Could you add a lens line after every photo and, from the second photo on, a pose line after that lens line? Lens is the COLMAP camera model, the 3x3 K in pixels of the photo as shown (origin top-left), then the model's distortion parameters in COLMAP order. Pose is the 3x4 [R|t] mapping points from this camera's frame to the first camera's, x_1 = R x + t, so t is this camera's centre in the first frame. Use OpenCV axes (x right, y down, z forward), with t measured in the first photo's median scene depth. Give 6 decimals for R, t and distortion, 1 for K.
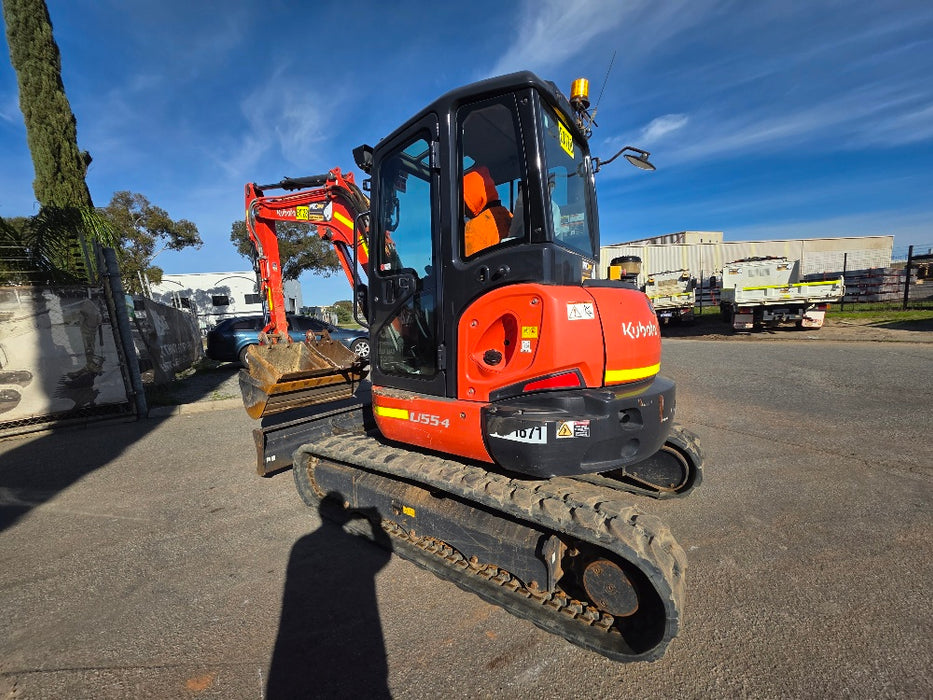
lens RADIAL K [[372.6, 0, 458.6], [0, 372.6, 357.1], [0, 0, 1]] dist [0.001689, 0.000021]
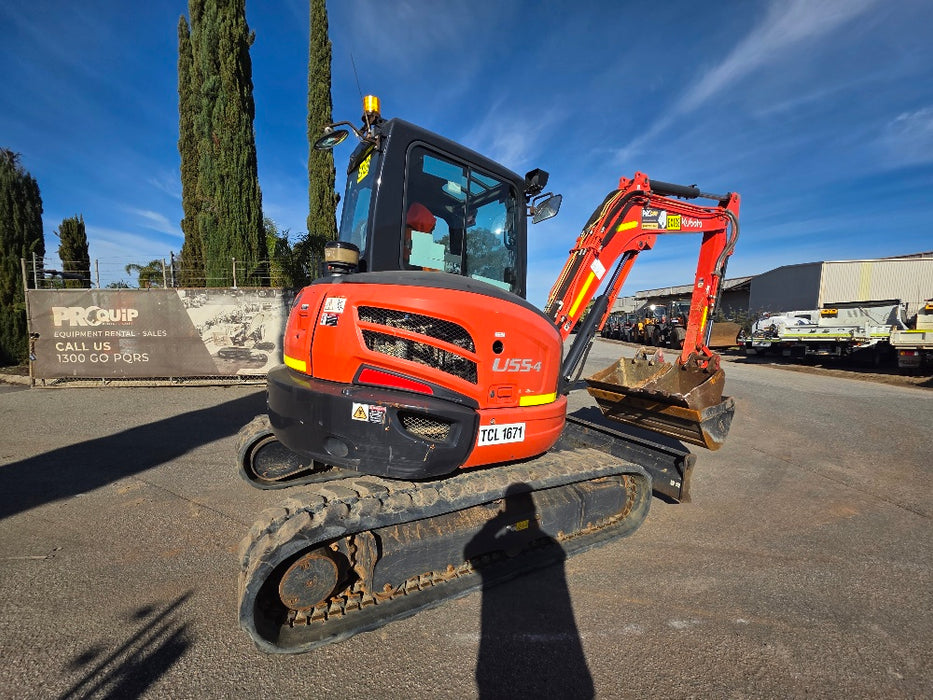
lens RADIAL K [[372.6, 0, 461.6], [0, 372.6, 357.7], [0, 0, 1]] dist [0.001689, 0.000021]
pose [[0.892783, 0.111195, -0.436549, 0.062715], [-0.126322, 0.991973, -0.005672, 0.002953], [0.432414, 0.060210, 0.899663, -0.005879]]
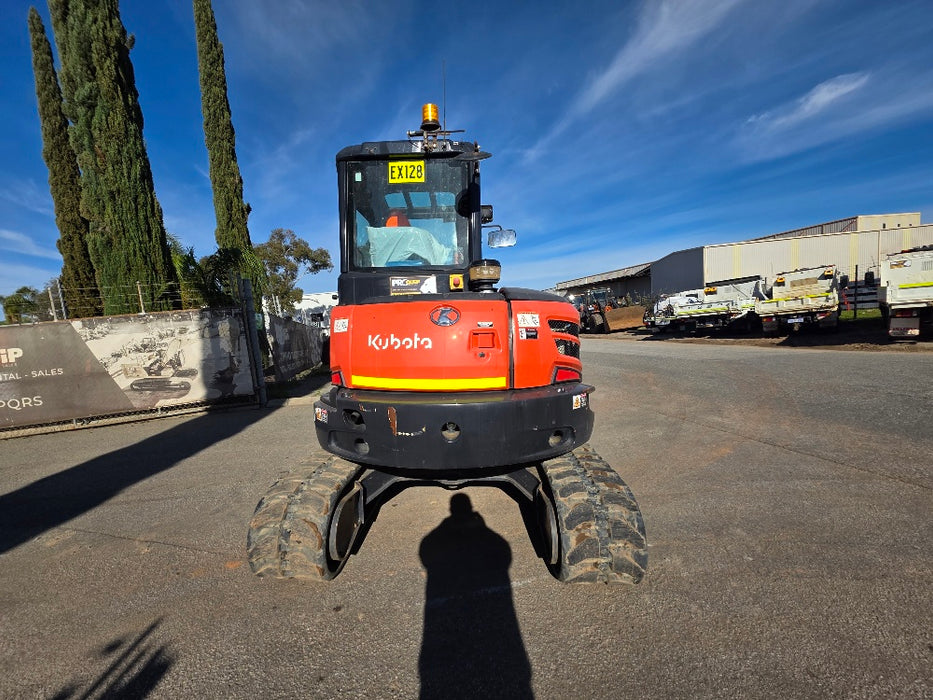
lens RADIAL K [[372.6, 0, 461.4], [0, 372.6, 359.1], [0, 0, 1]] dist [0.001689, 0.000021]
pose [[0.960368, 0.011364, -0.278502, 0.069805], [-0.017188, 0.999681, -0.018480, 0.003406], [0.278204, 0.022535, 0.960258, -0.025644]]
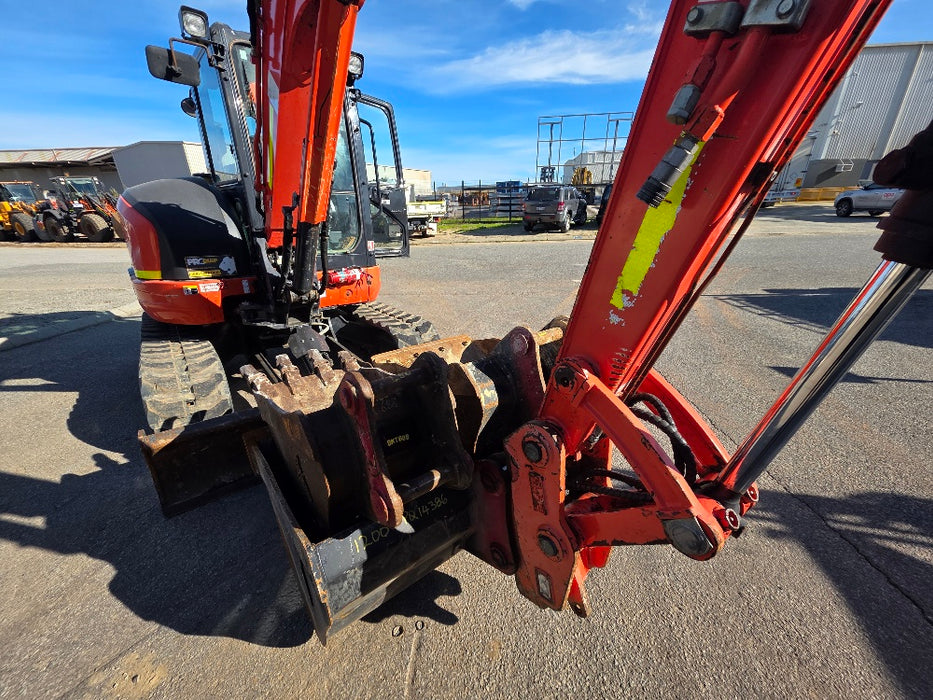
lens RADIAL K [[372.6, 0, 469.2], [0, 372.6, 355.8], [0, 0, 1]] dist [0.001689, 0.000021]
pose [[0.577122, -0.264114, 0.772770, -0.184472], [0.096982, 0.961729, 0.256267, 0.013442], [-0.810879, -0.072953, 0.580649, -0.000854]]
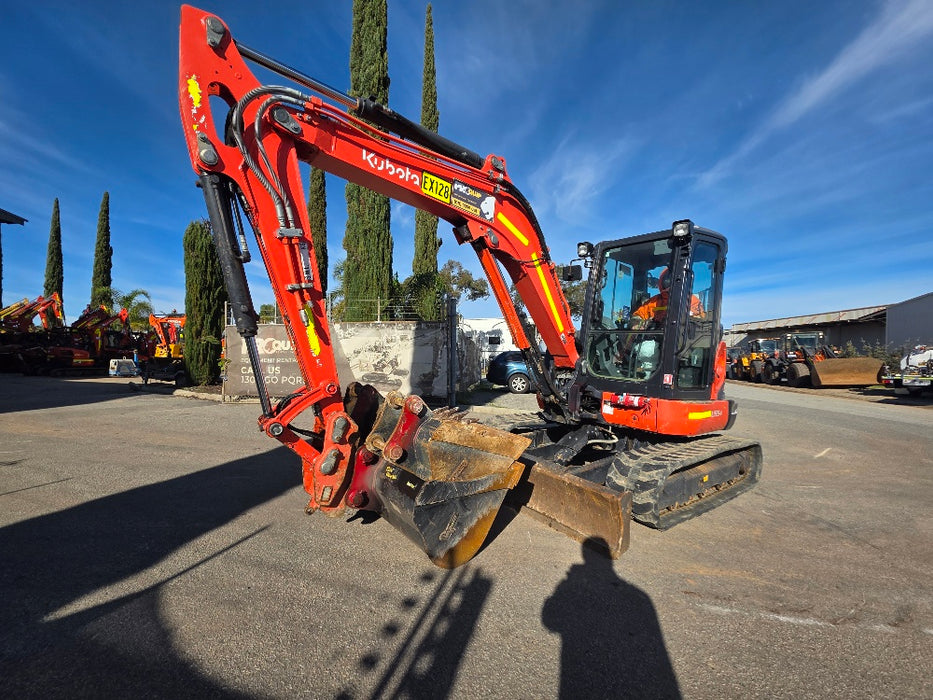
lens RADIAL K [[372.6, 0, 453.8], [0, 372.6, 361.5], [0, 0, 1]] dist [0.001689, 0.000021]
pose [[0.787319, 0.083635, -0.610847, 0.020090], [-0.150209, 0.986923, -0.058478, 0.023217], [0.597968, 0.137796, 0.789586, -0.077575]]
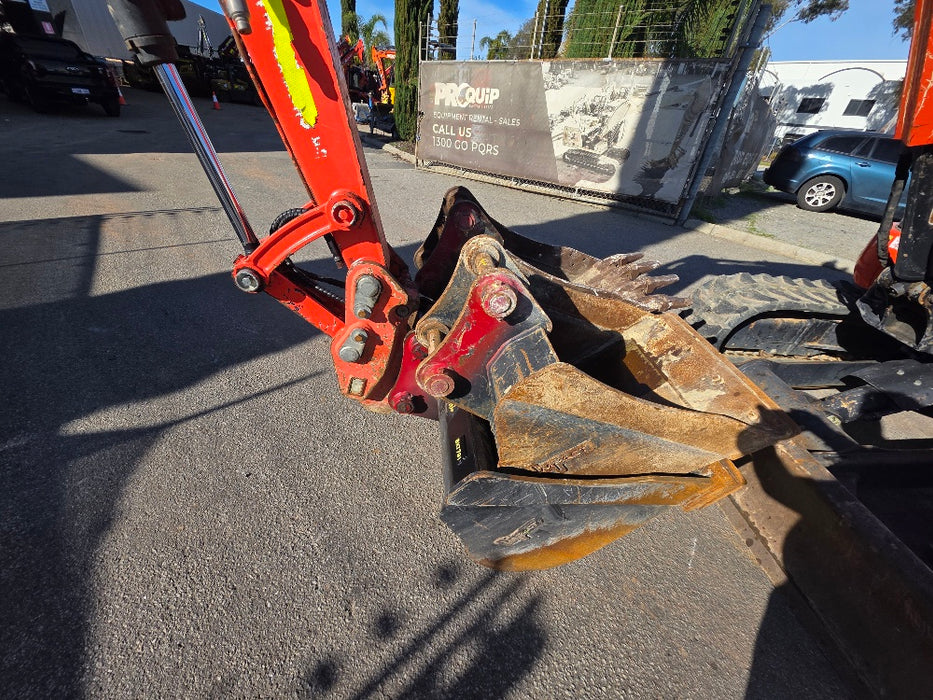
lens RADIAL K [[370.7, 0, 456.8], [0, 370.7, 360.3], [0, 0, 1]] dist [0.007074, -0.002268]
pose [[0.340981, 0.609190, -0.715974, -0.039075], [-0.232458, 0.792605, 0.563684, 0.009583], [0.910876, -0.025772, 0.411875, 0.007608]]
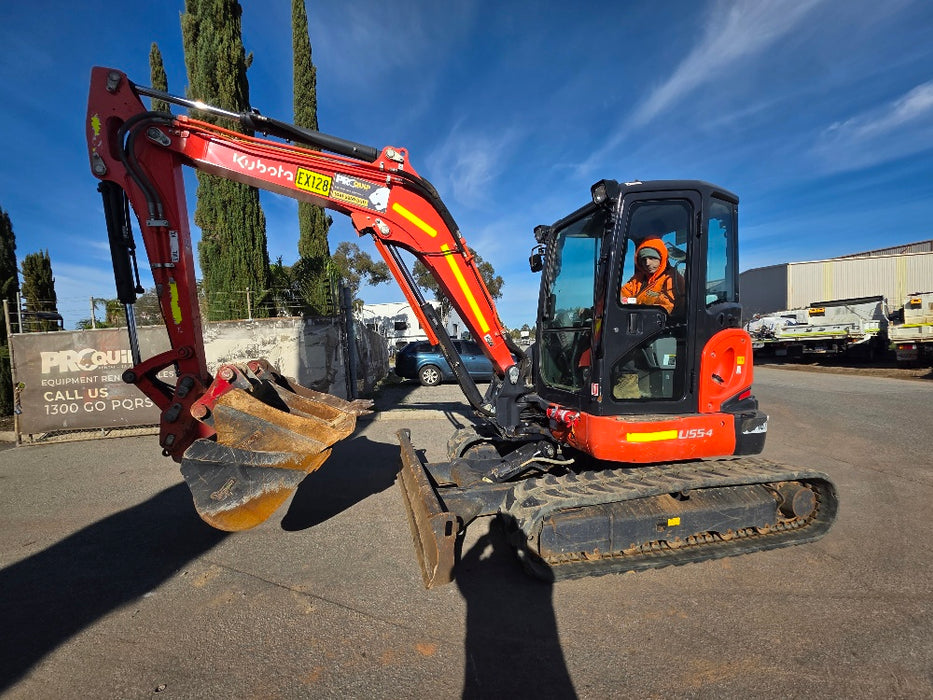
lens RADIAL K [[372.6, 0, 457.7], [0, 372.6, 360.1], [0, 0, 1]] dist [0.001689, 0.000021]
pose [[0.919100, 0.040950, -0.391890, -0.018506], [-0.064561, 0.996794, -0.047256, 0.000131], [0.388698, 0.068734, 0.918798, -0.013081]]
